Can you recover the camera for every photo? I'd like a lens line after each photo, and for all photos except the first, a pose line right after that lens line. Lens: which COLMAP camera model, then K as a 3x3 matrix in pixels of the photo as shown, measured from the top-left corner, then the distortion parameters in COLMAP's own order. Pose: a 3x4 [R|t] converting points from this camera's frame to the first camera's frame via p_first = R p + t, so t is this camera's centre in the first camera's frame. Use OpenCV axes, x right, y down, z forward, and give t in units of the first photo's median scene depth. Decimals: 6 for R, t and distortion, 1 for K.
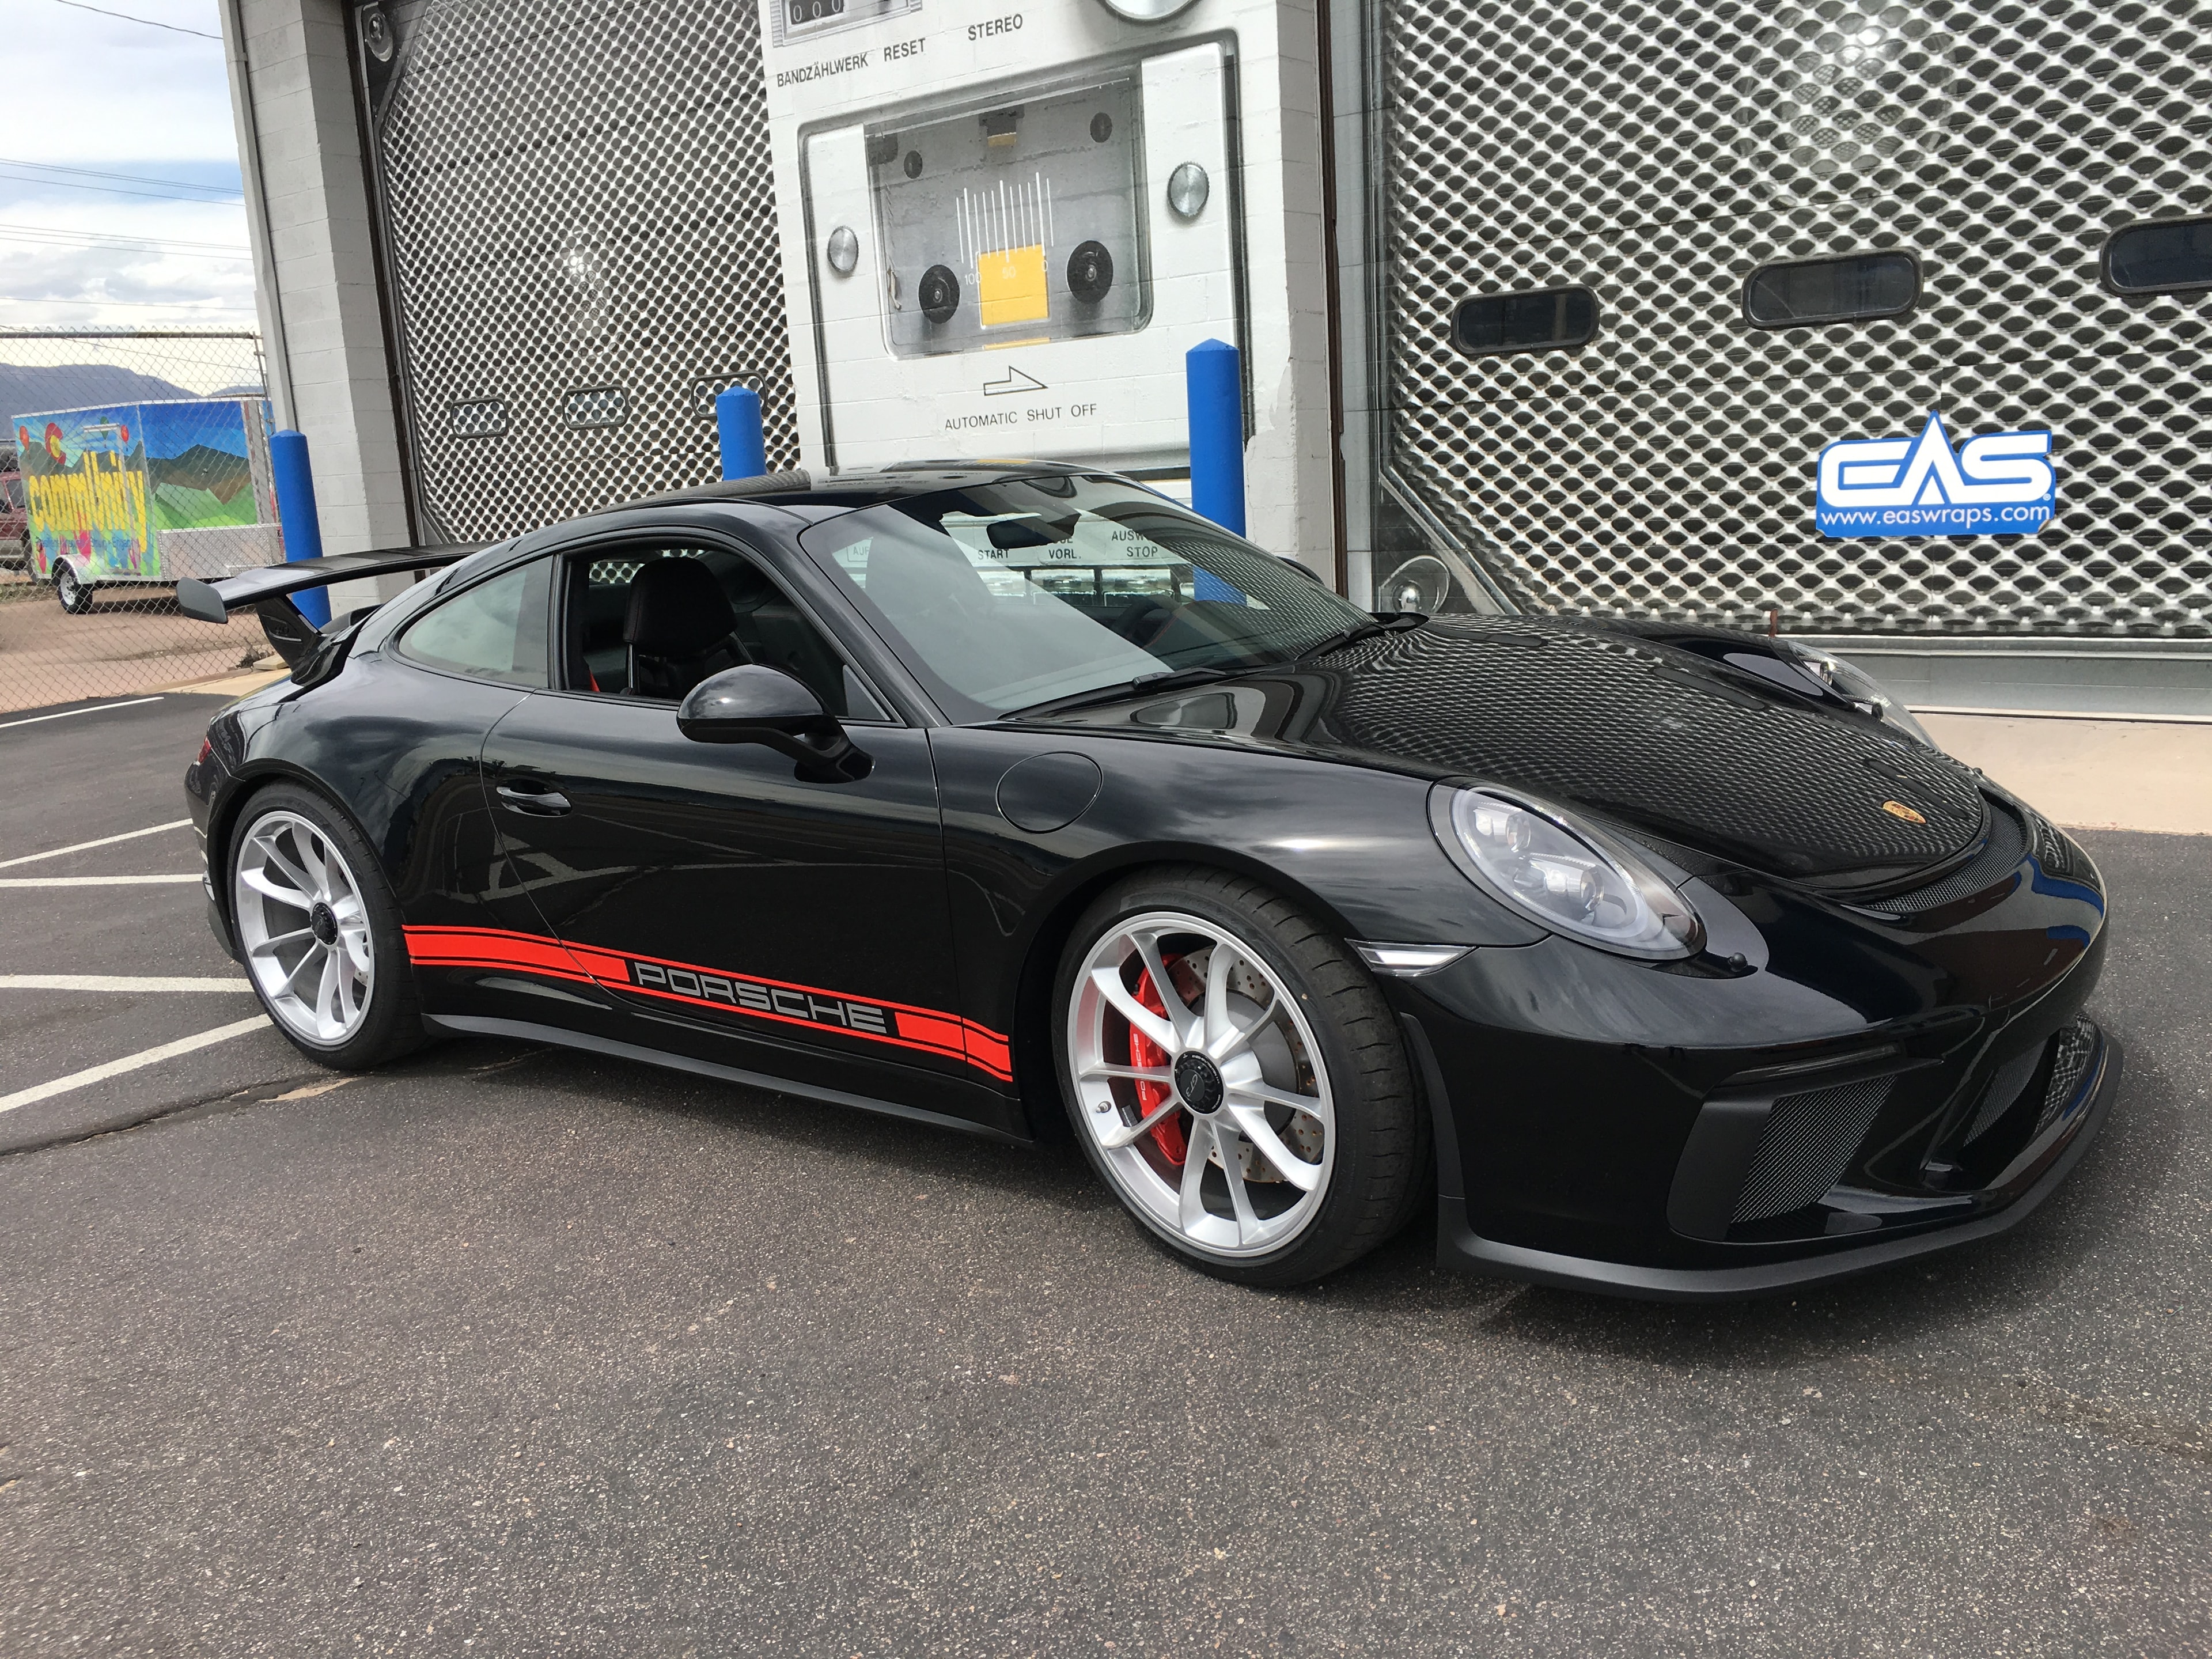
lens RADIAL K [[1881.5, 0, 1125.4], [0, 1881.5, 844.7], [0, 0, 1]] dist [0.085744, -0.111295]
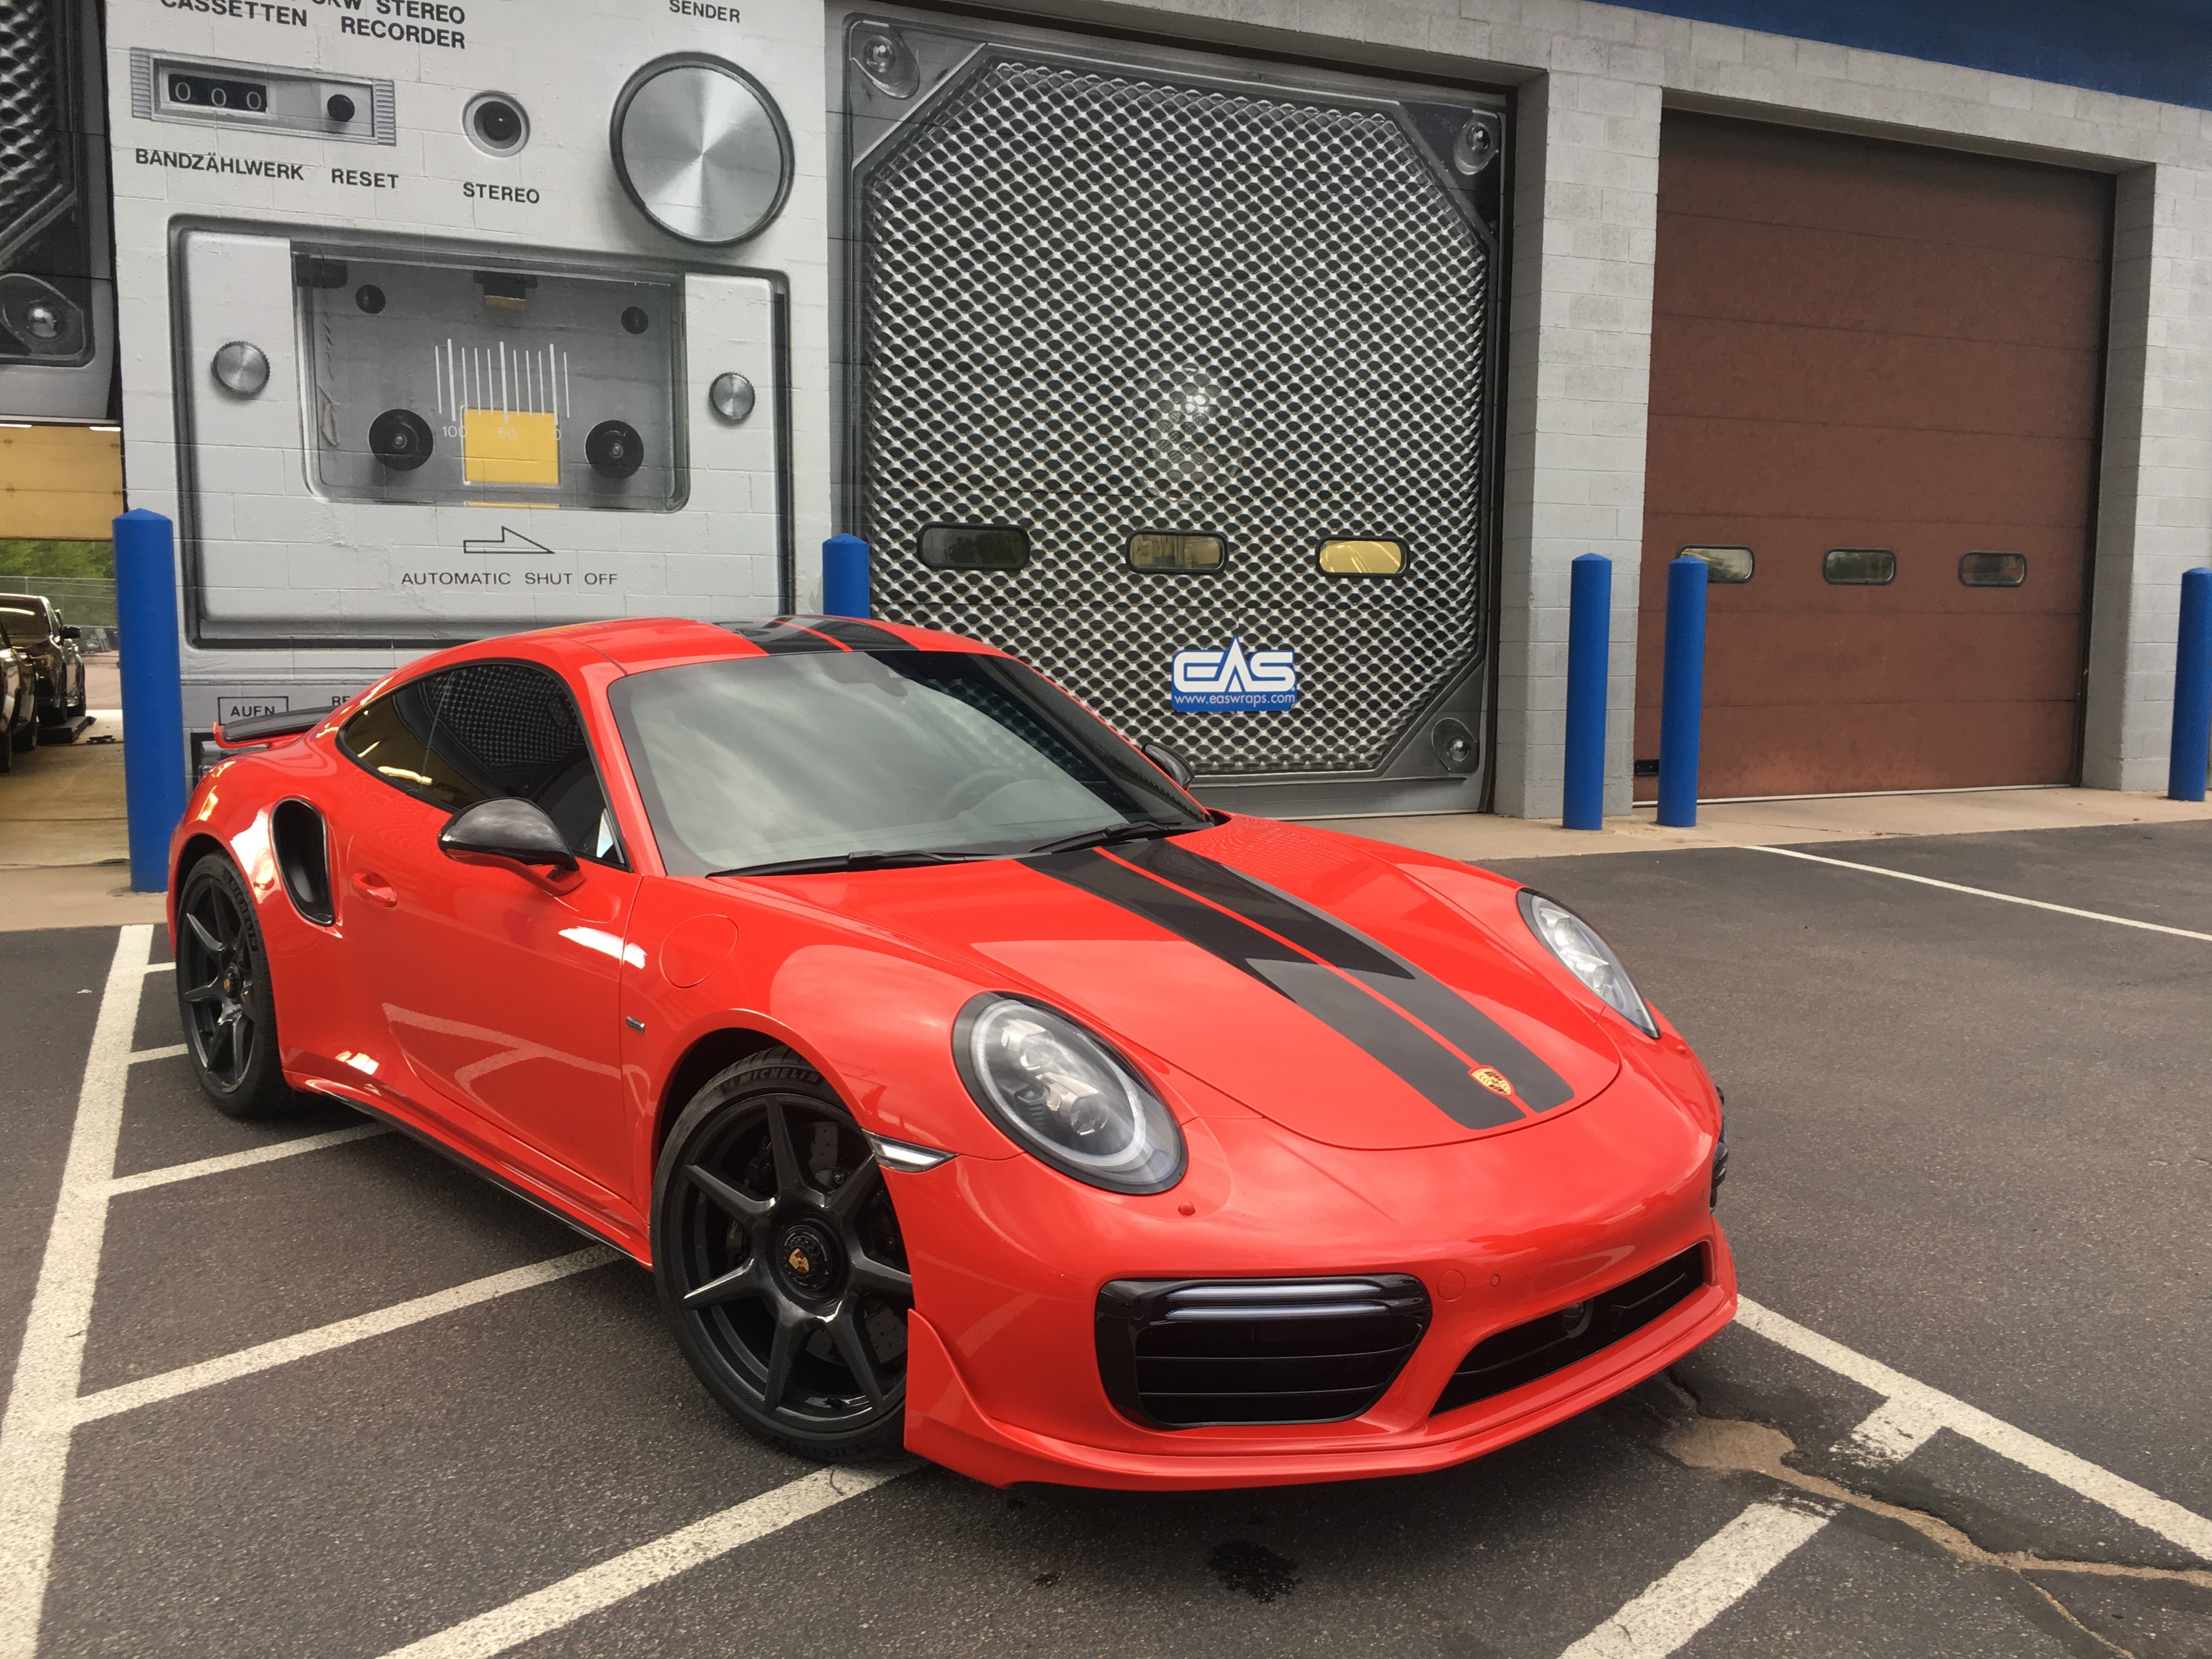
lens RADIAL K [[1881.5, 0, 1097.4], [0, 1881.5, 827.0], [0, 0, 1]] dist [0.085744, -0.111295]
pose [[0.443345, -0.027736, 0.895922, -0.973211], [0.154654, 0.986898, -0.045978, -0.012567], [-0.882909, 0.158942, 0.441826, 0.401209]]
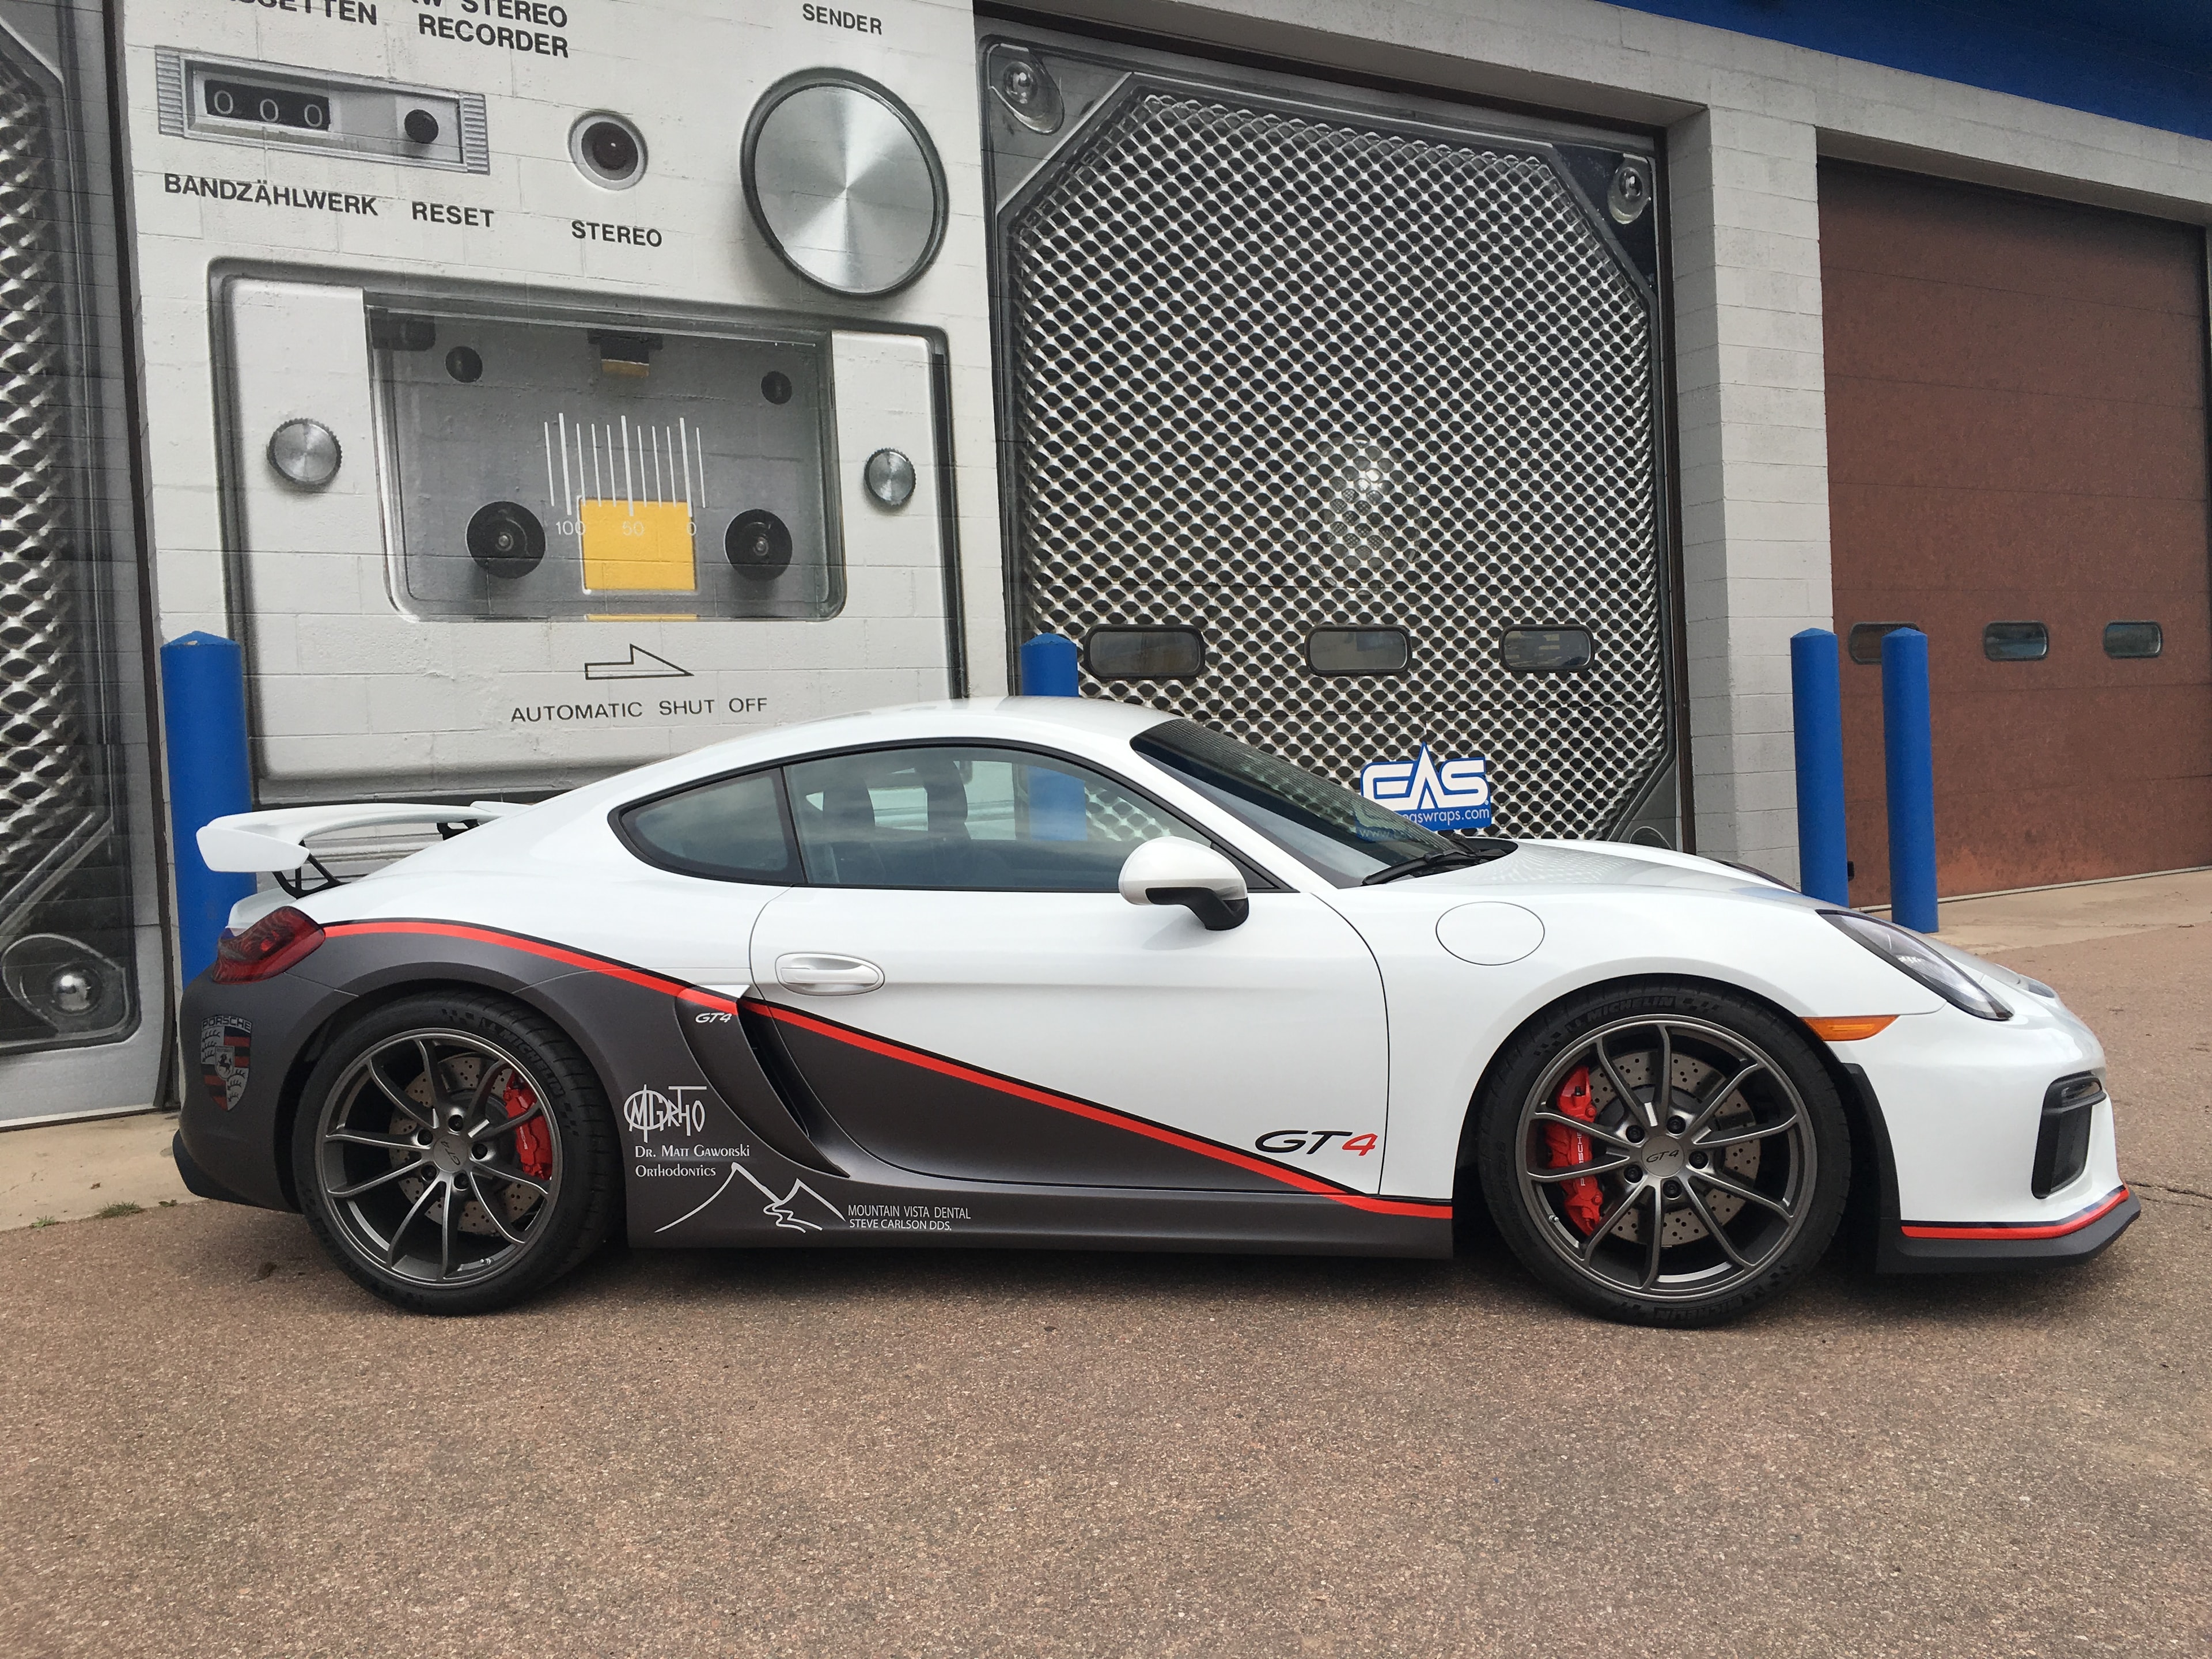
lens RADIAL K [[1881.5, 0, 1105.7], [0, 1881.5, 821.5], [0, 0, 1]] dist [0.085744, -0.111295]
pose [[0.347615, 0.025445, 0.937292, -0.864245], [0.224535, 0.968287, -0.109560, -0.069573], [-0.910356, 0.248540, 0.330878, 0.720203]]
